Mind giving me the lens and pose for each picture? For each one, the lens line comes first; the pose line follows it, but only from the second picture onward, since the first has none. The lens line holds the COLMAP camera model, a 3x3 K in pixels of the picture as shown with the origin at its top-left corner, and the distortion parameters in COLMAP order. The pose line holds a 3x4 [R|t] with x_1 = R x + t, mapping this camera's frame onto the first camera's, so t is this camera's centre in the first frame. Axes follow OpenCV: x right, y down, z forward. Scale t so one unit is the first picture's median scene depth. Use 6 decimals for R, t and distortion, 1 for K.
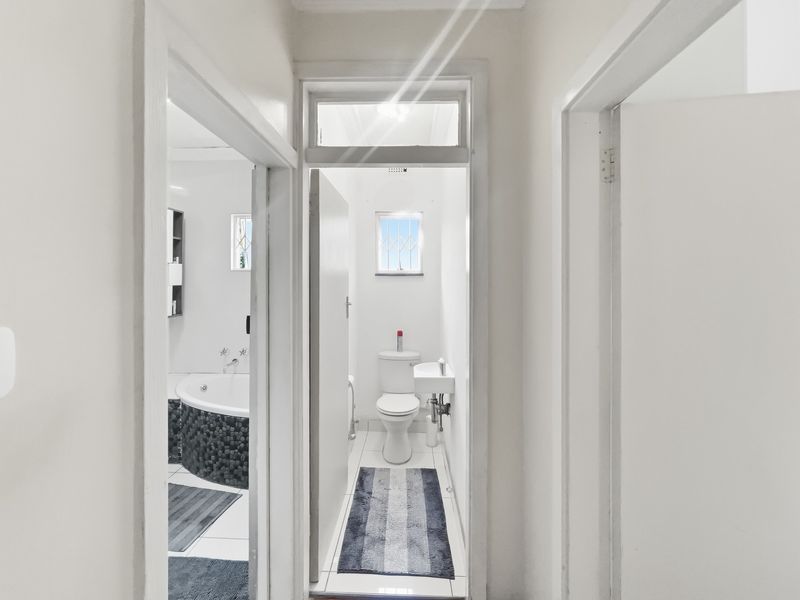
lens RADIAL K [[331.9, 0, 396.5], [0, 331.9, 278.6], [0, 0, 1]] dist [-0.000454, -0.000011]
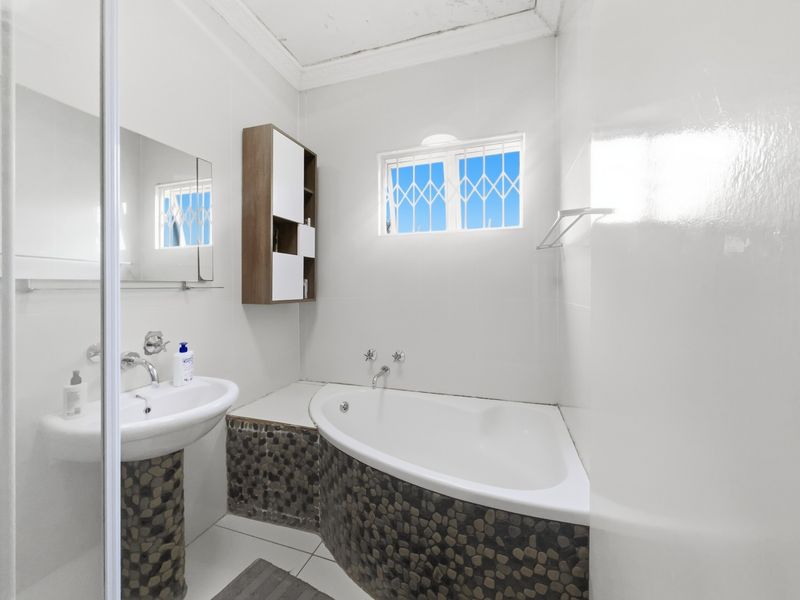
lens RADIAL K [[325.5, 0, 399.6], [0, 325.5, 287.5], [0, 0, 1]] dist [-0.002538, -0.000169]
pose [[0.960327, -0.002815, -0.278862, -0.367740], [0.002845, 0.999996, -0.000296, 0.110257], [0.278861, -0.000509, 0.960331, 0.504824]]
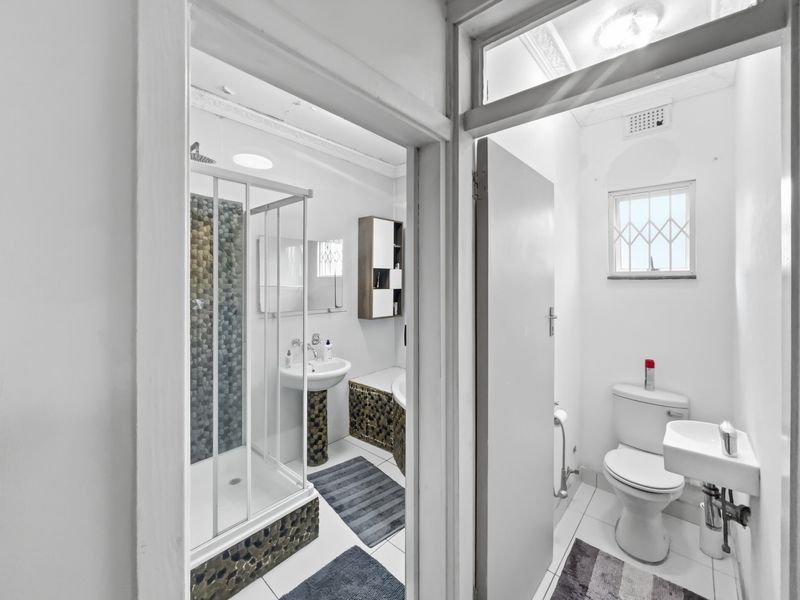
lens RADIAL K [[330.3, 0, 398.9], [0, 330.3, 281.8], [0, 0, 1]] dist [-0.001688, -0.000498]
pose [[0.772196, -0.000619, -0.635385, 0.056602], [-0.001297, 0.999996, -0.002551, -0.000236], [0.635383, 0.002794, 0.772192, 0.194656]]
